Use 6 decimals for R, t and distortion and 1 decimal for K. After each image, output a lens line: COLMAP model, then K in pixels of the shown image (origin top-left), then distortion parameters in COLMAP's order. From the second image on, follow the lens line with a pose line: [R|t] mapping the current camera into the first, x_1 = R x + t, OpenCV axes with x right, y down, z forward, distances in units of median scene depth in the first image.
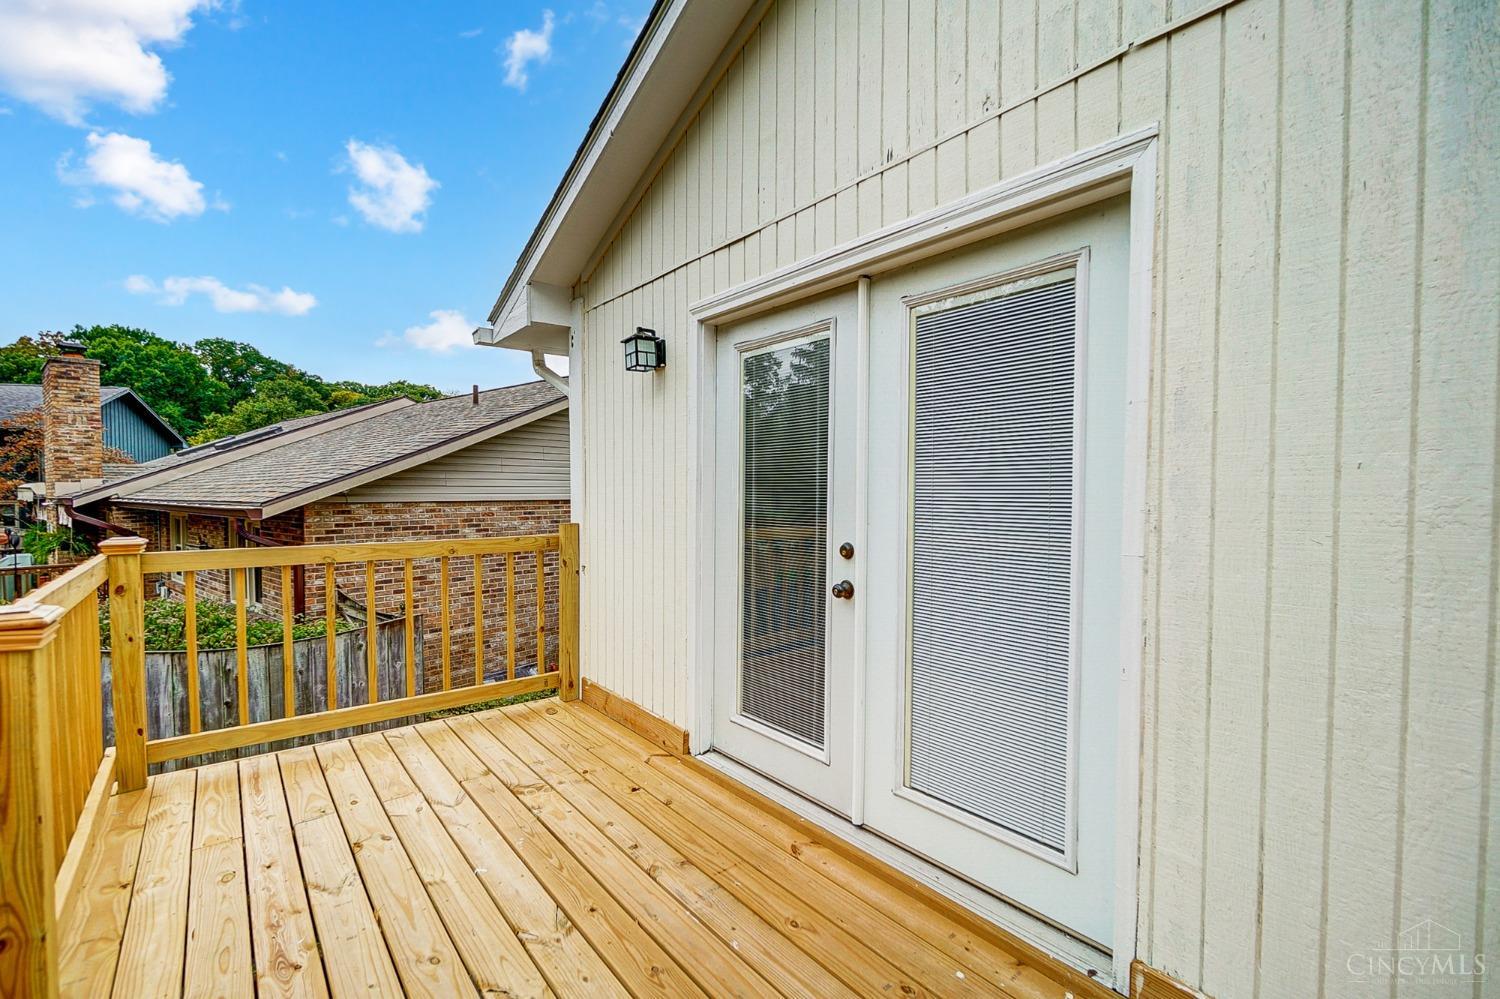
lens RADIAL K [[658.2, 0, 750.6], [0, 658.2, 510.1], [0, 0, 1]] dist [-0.054925, 0.022129]
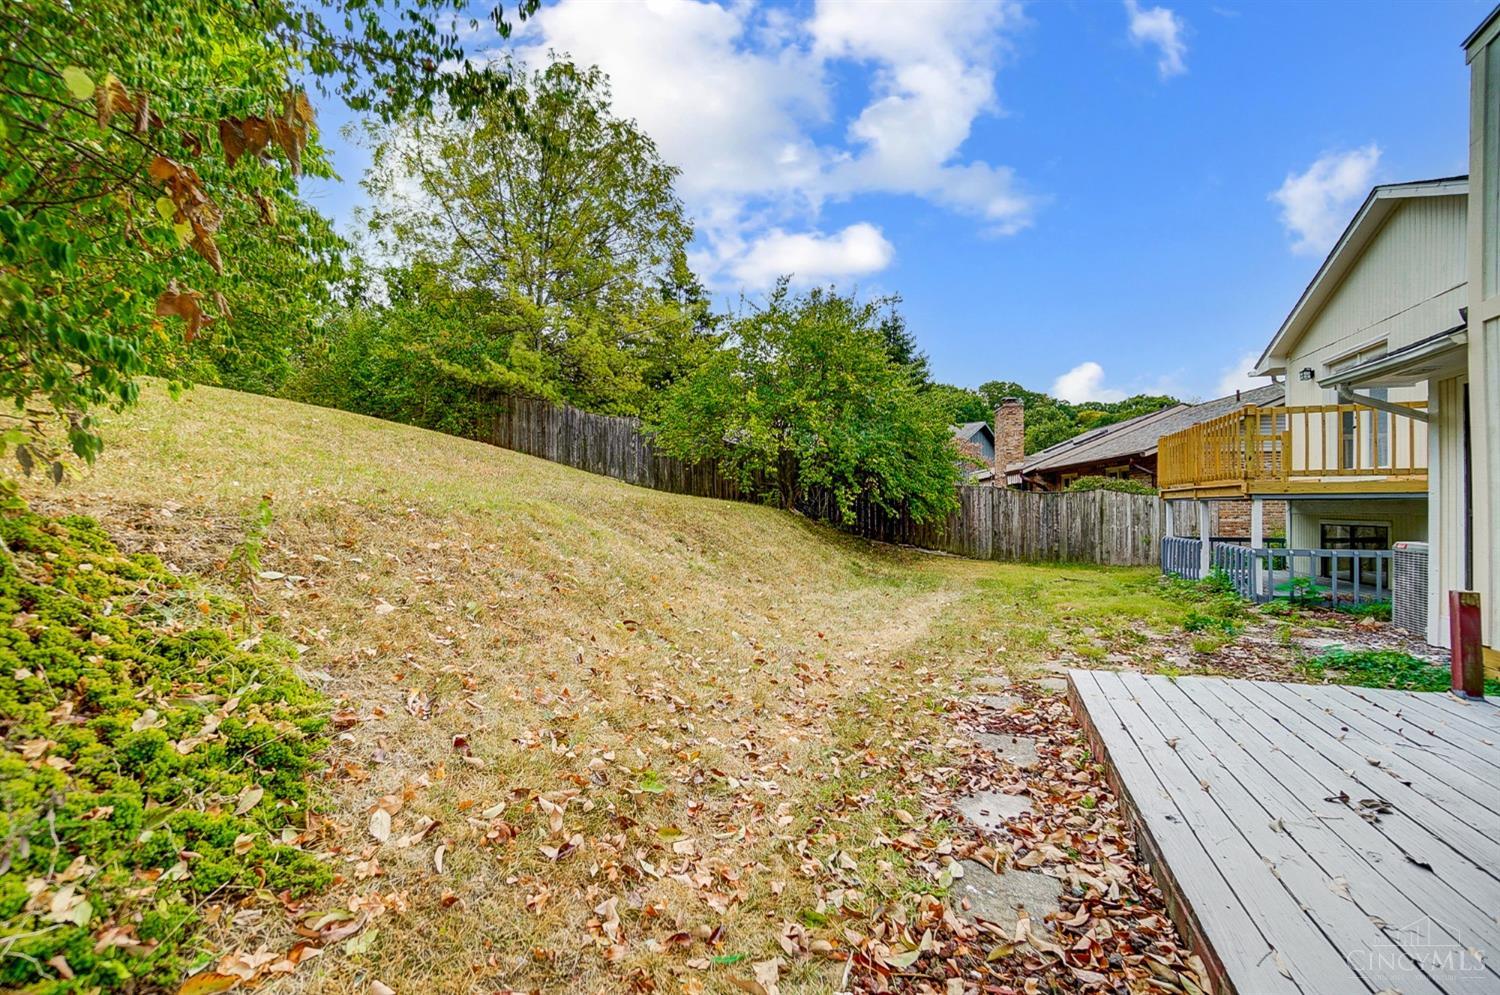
lens RADIAL K [[661.9, 0, 750.0], [0, 661.9, 497.5], [0, 0, 1]] dist [-0.034448, 0.000291]
pose [[0.523818, -0.015205, -0.851694, 0.543139], [-0.023022, 0.999223, -0.031998, 0.269815], [0.851519, 0.036368, 0.523061, -1.501567]]
